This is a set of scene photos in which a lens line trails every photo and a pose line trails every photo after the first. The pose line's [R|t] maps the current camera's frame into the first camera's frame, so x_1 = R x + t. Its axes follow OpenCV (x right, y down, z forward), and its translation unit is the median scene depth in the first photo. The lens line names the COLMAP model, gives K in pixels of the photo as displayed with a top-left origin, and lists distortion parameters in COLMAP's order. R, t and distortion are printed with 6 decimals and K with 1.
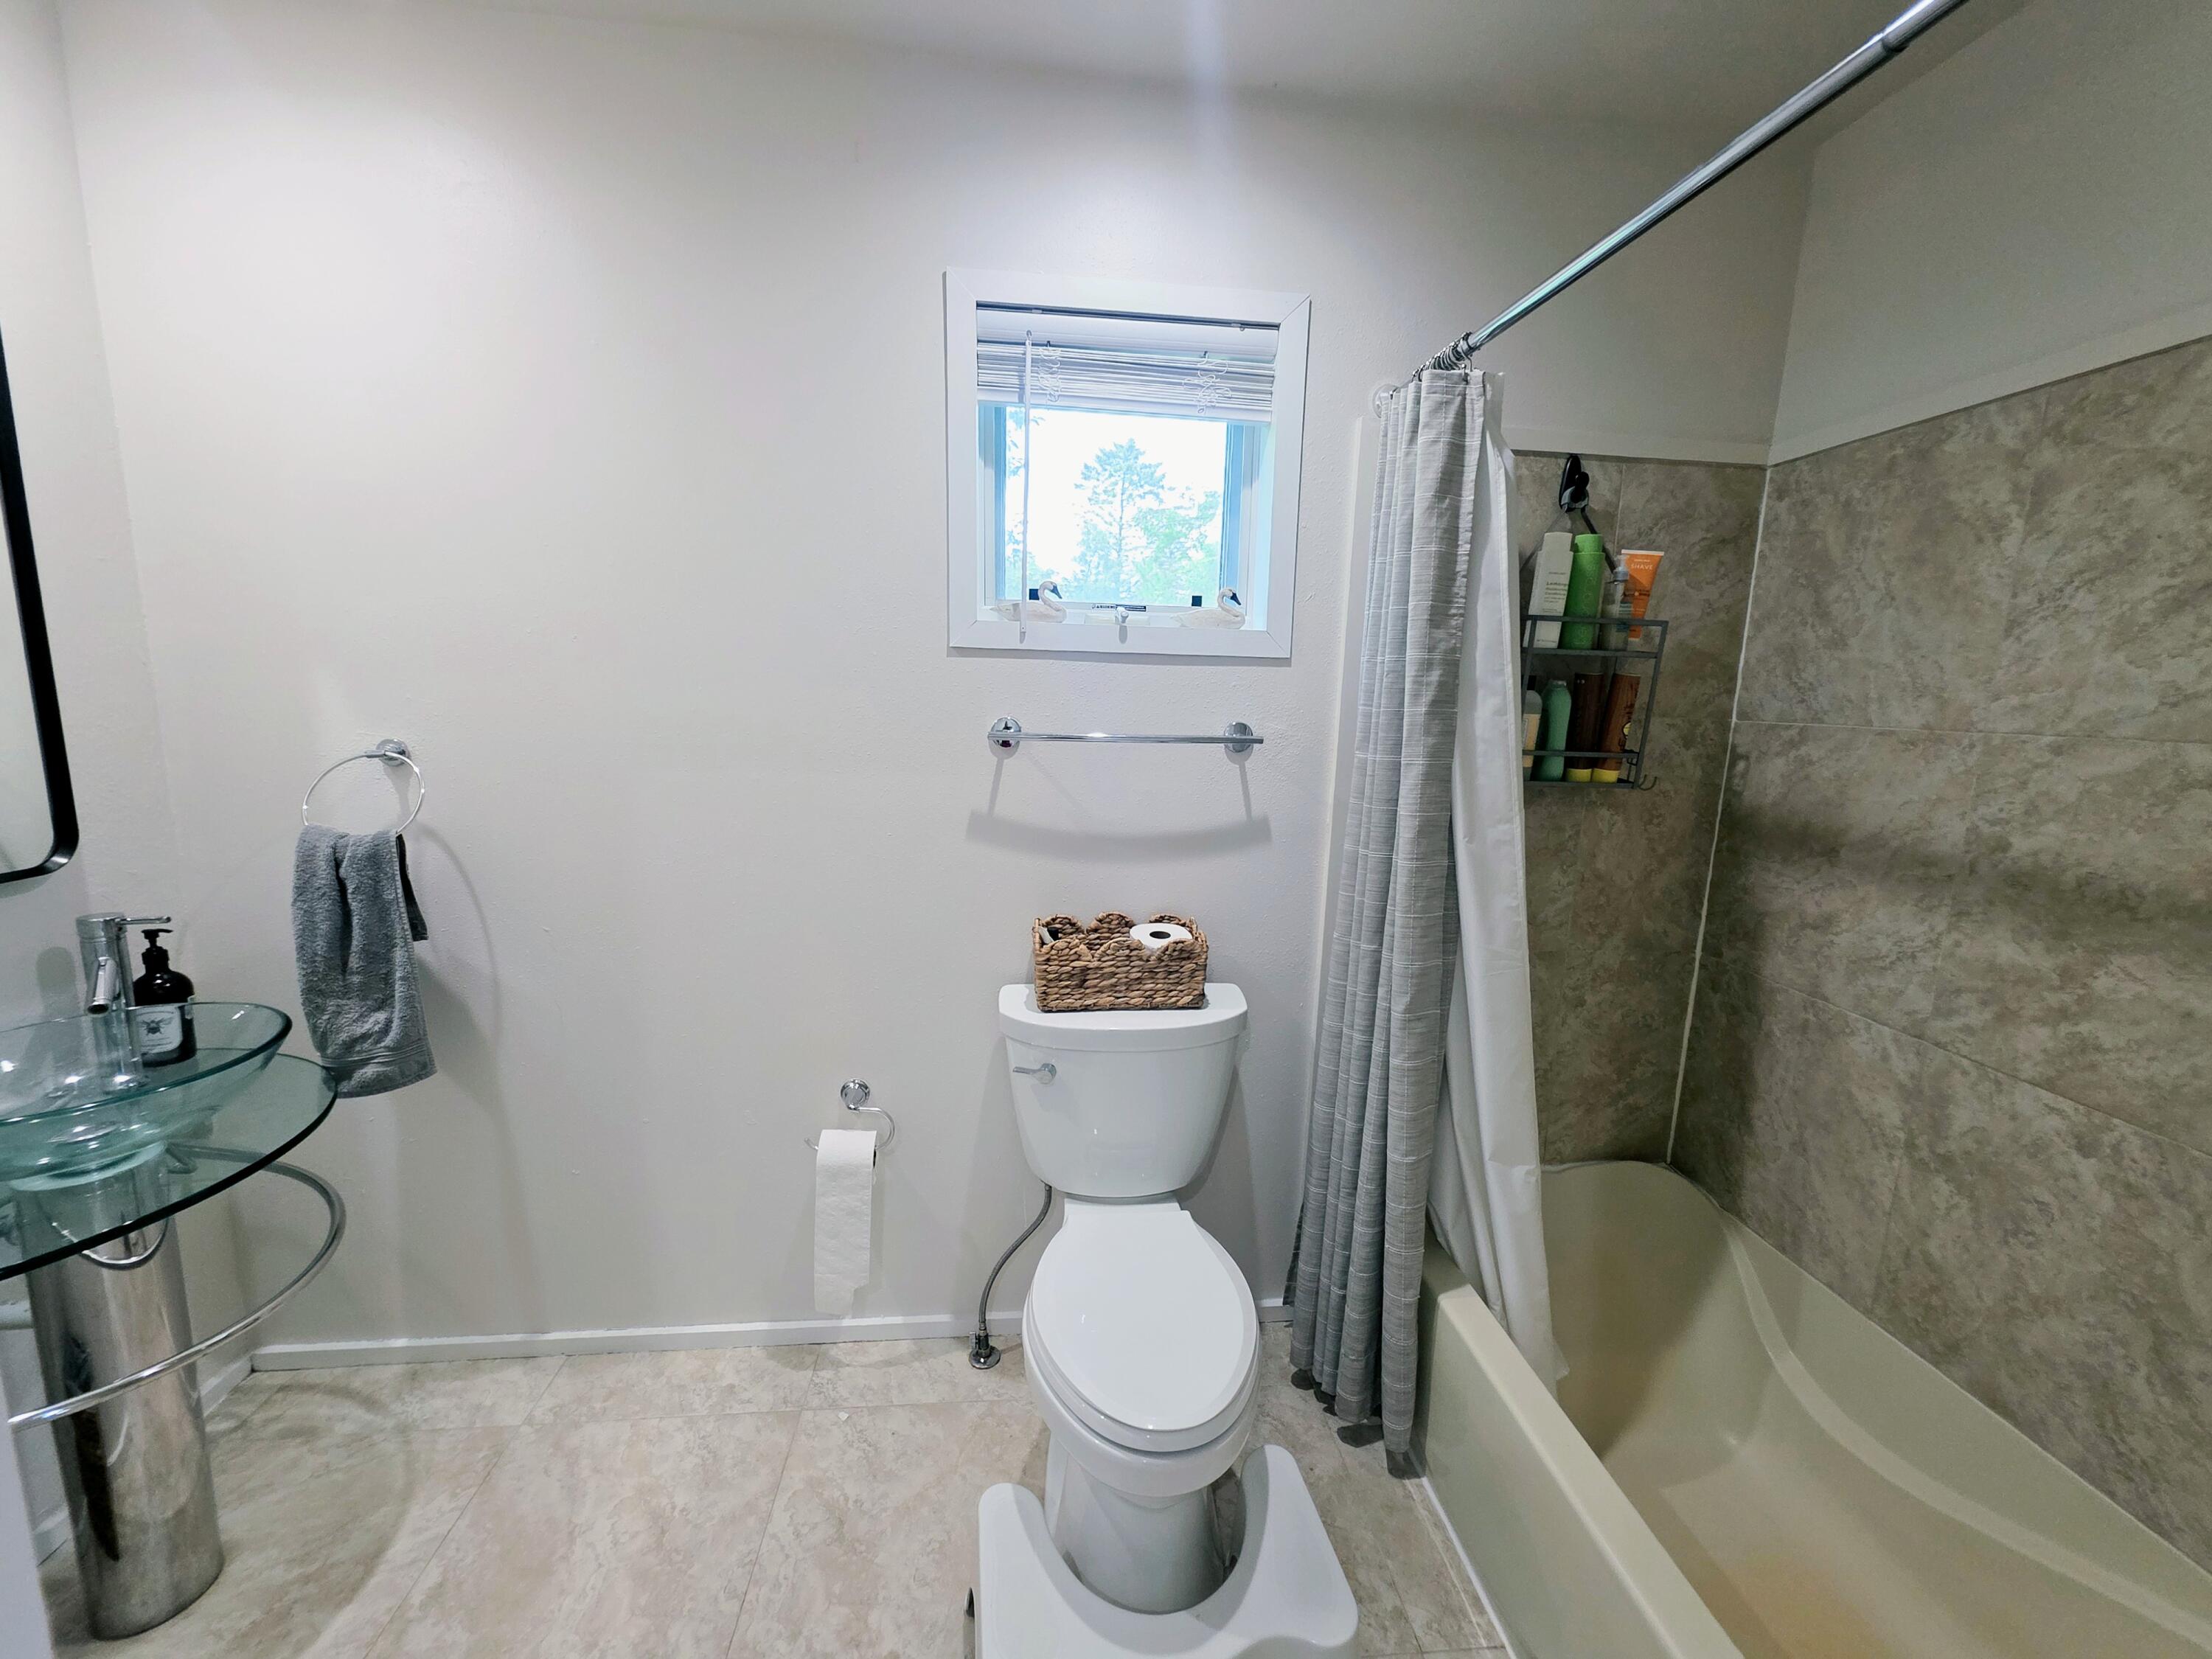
lens RADIAL K [[889.7, 0, 1106.0], [0, 889.7, 829.5], [0, 0, 1]] dist [0.008213, 0.000390]
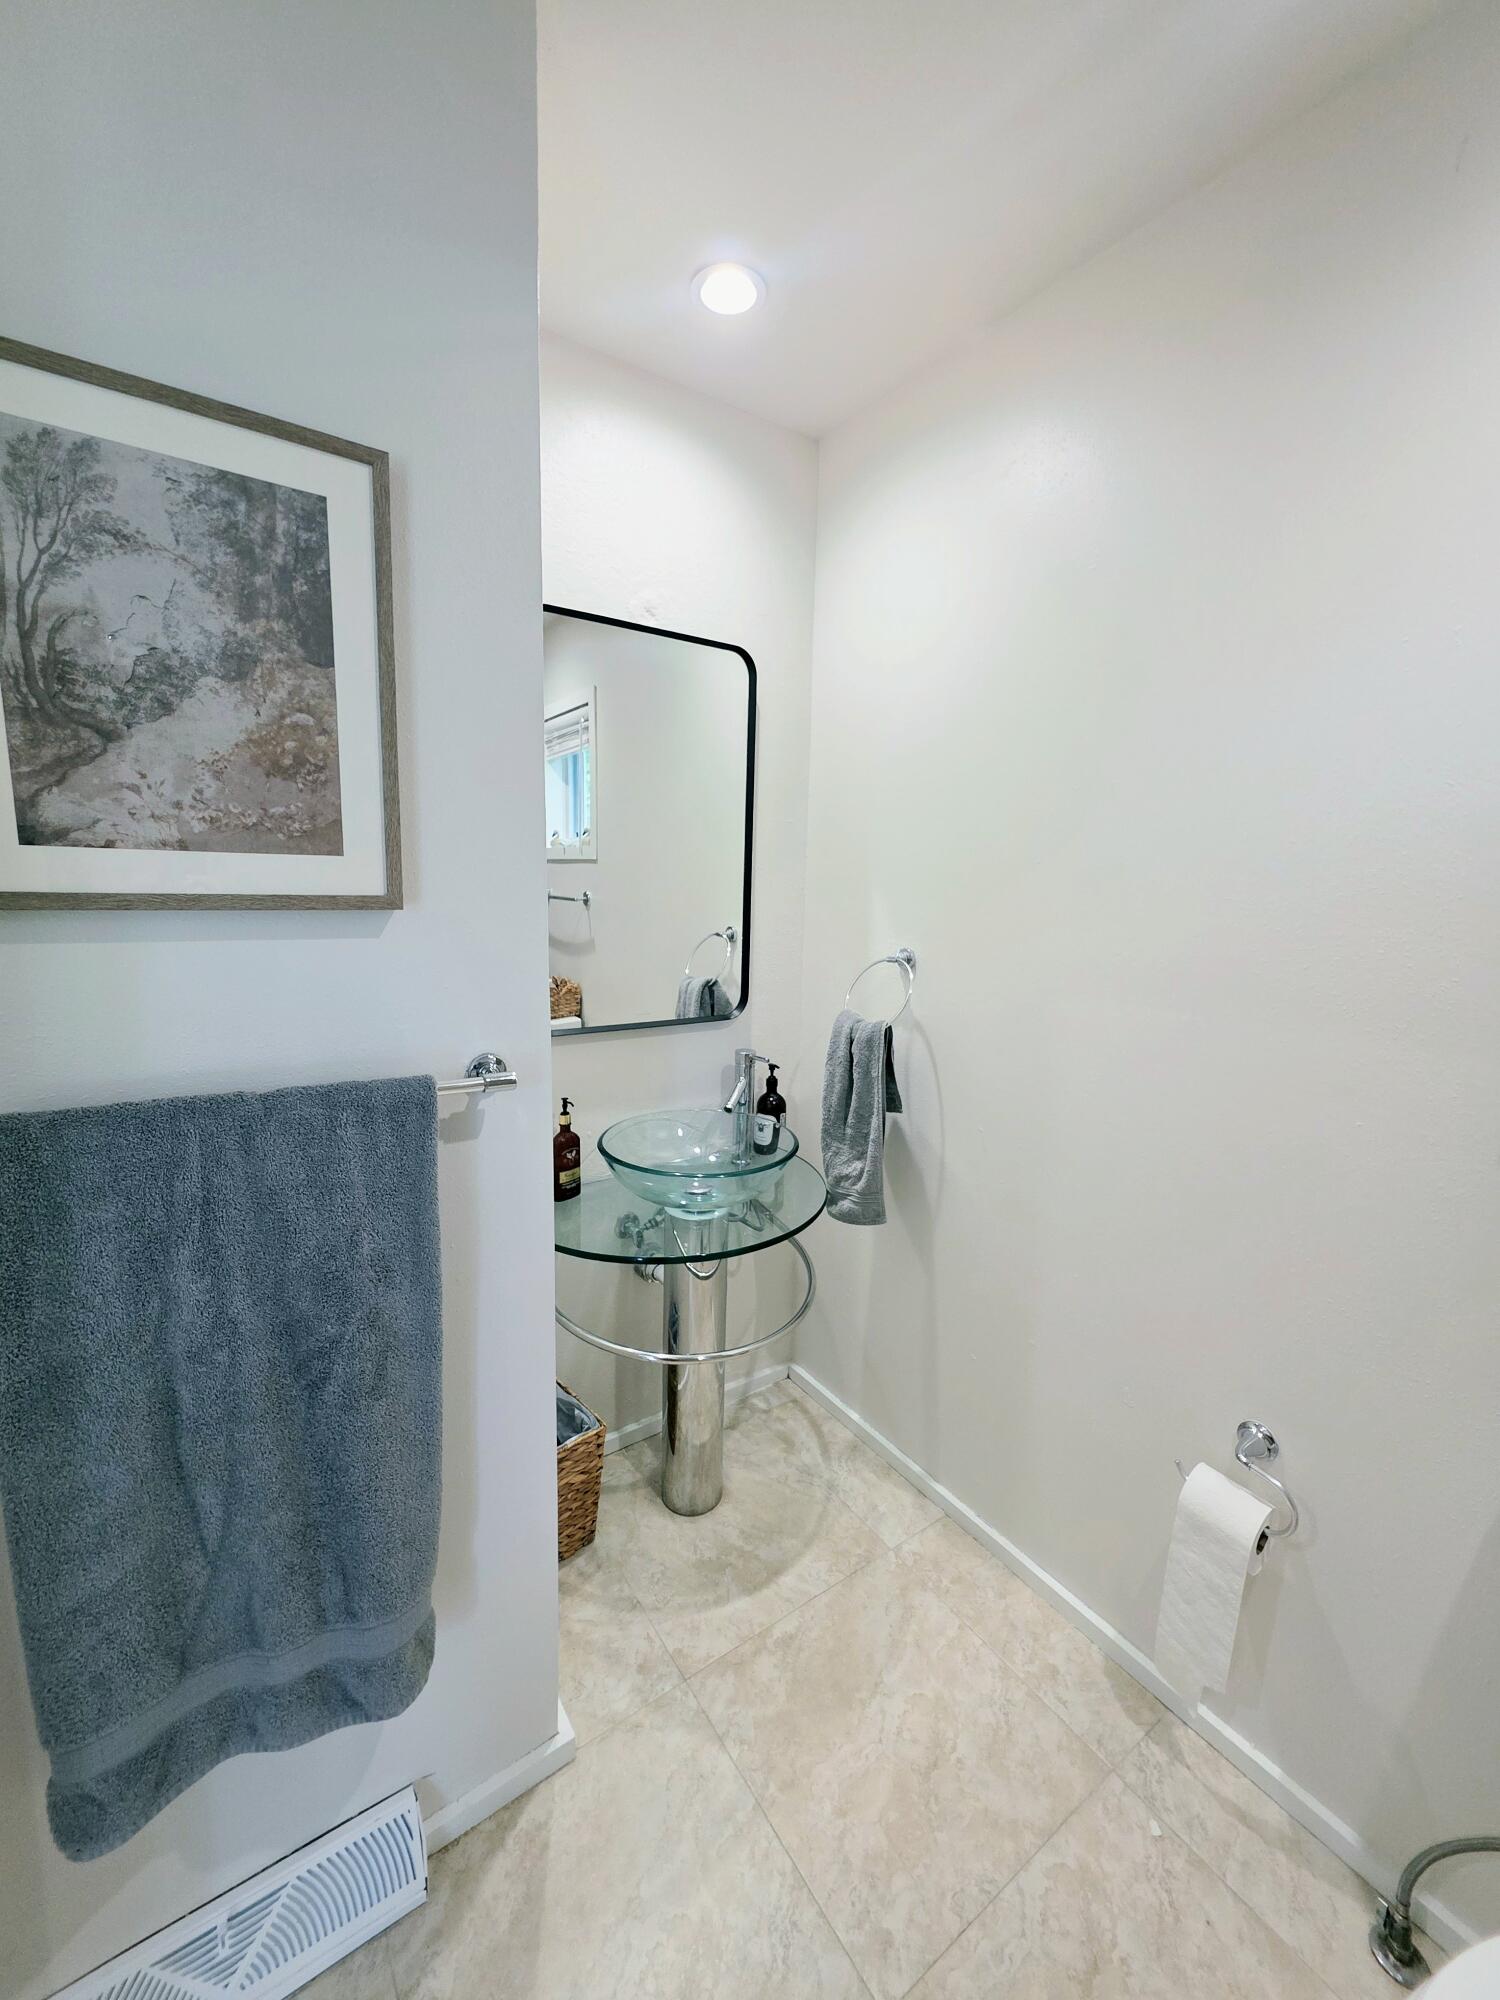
lens RADIAL K [[804.4, 0, 750.0], [0, 804.4, 1000.0], [0, 0, 1]] dist [0.008213, 0.000390]
pose [[0.491324, 0.120026, -0.862667, 0.070132], [-0.153517, 0.986887, 0.049874, -0.055808], [0.857341, 0.107930, 0.503307, 0.270449]]
